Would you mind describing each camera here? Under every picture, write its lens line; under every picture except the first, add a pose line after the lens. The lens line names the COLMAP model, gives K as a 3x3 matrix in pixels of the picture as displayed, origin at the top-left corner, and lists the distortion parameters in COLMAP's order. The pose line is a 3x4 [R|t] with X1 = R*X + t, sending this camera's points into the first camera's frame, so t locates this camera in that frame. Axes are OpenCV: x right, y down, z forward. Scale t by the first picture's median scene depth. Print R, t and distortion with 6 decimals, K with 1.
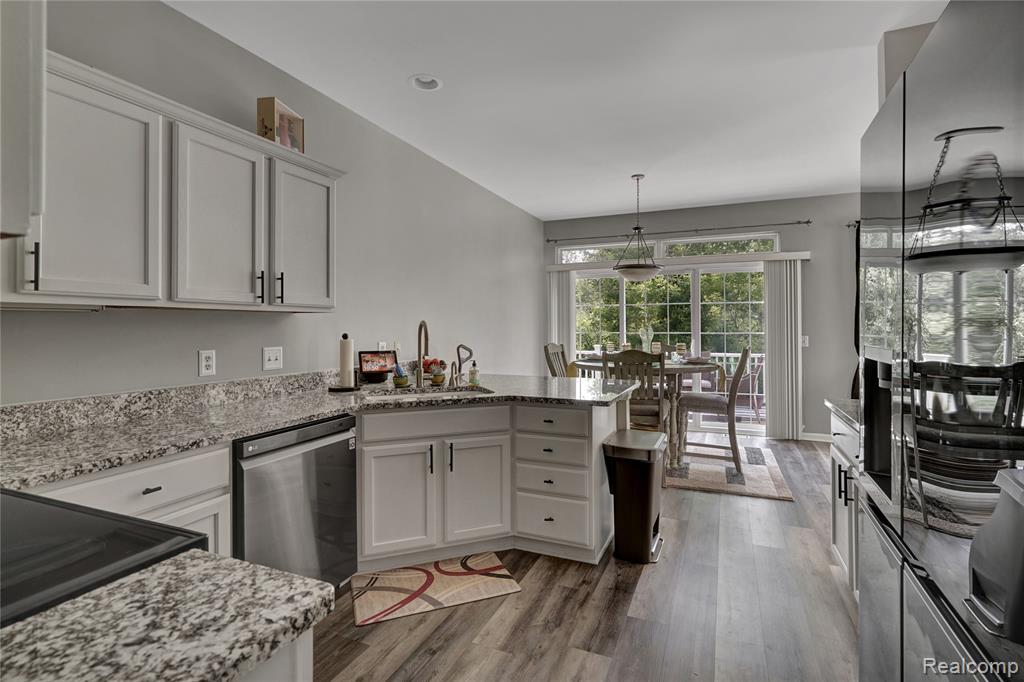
lens RADIAL K [[478.9, 0, 514.9], [0, 478.9, 330.7], [0, 0, 1]] dist [-0.000869, 0.000969]
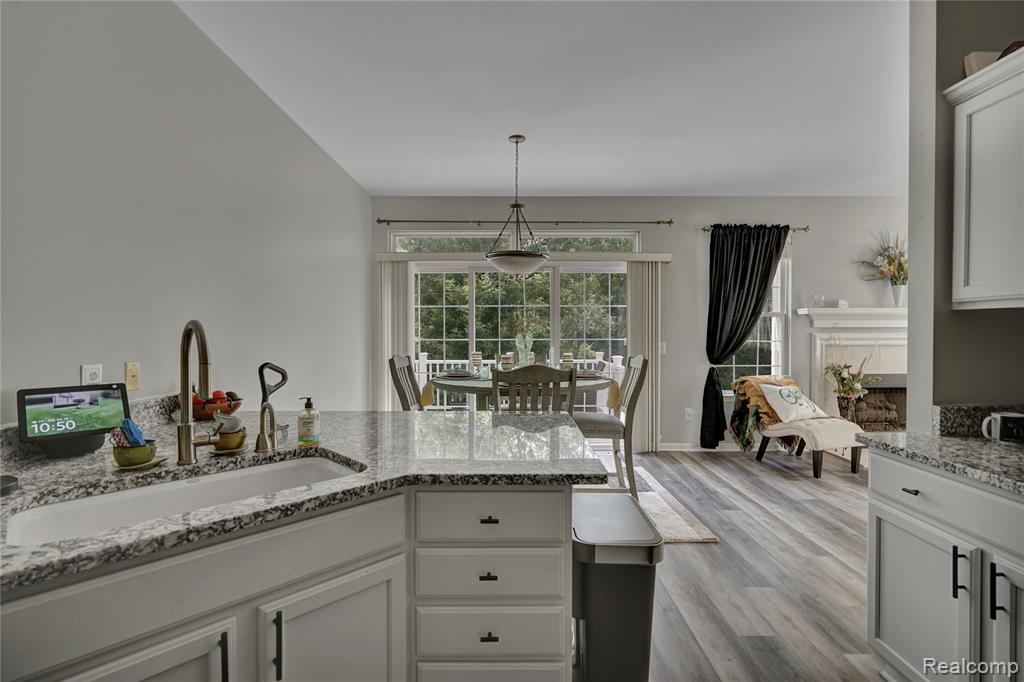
lens RADIAL K [[478.9, 0, 509.8], [0, 478.9, 338.1], [0, 0, 1]] dist [-0.000869, 0.000969]
pose [[0.918984, -0.004009, 0.394274, -0.091480], [0.002221, 0.999985, 0.004989, -0.005216], [-0.394288, -0.003709, 0.918979, 0.443799]]
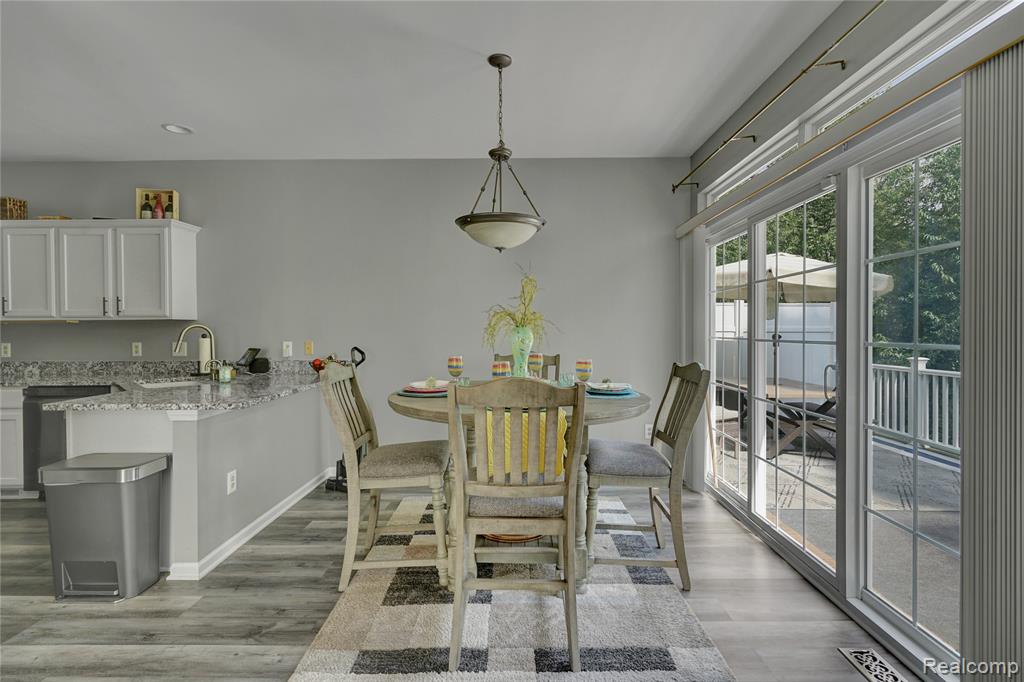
lens RADIAL K [[478.9, 0, 512.9], [0, 478.9, 334.2], [0, 0, 1]] dist [-0.000869, 0.000969]
pose [[0.406176, 0.009959, -0.913741, 1.189797], [-0.003646, 0.999950, 0.009278, -0.008770], [0.913788, -0.000437, 0.406192, 1.180577]]
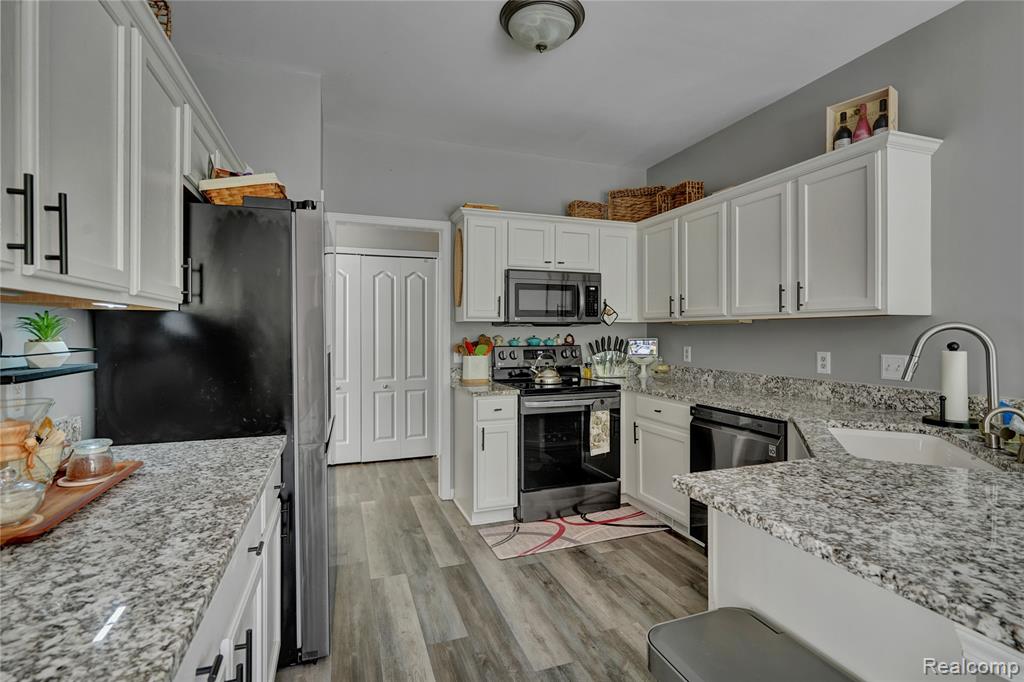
lens RADIAL K [[478.9, 0, 513.2], [0, 478.9, 331.3], [0, 0, 1]] dist [-0.000869, 0.000969]
pose [[-0.720637, 0.002077, -0.693309, 0.545852], [-0.004081, 0.999965, 0.007238, -0.011475], [0.693300, 0.008046, -0.720604, 0.997464]]
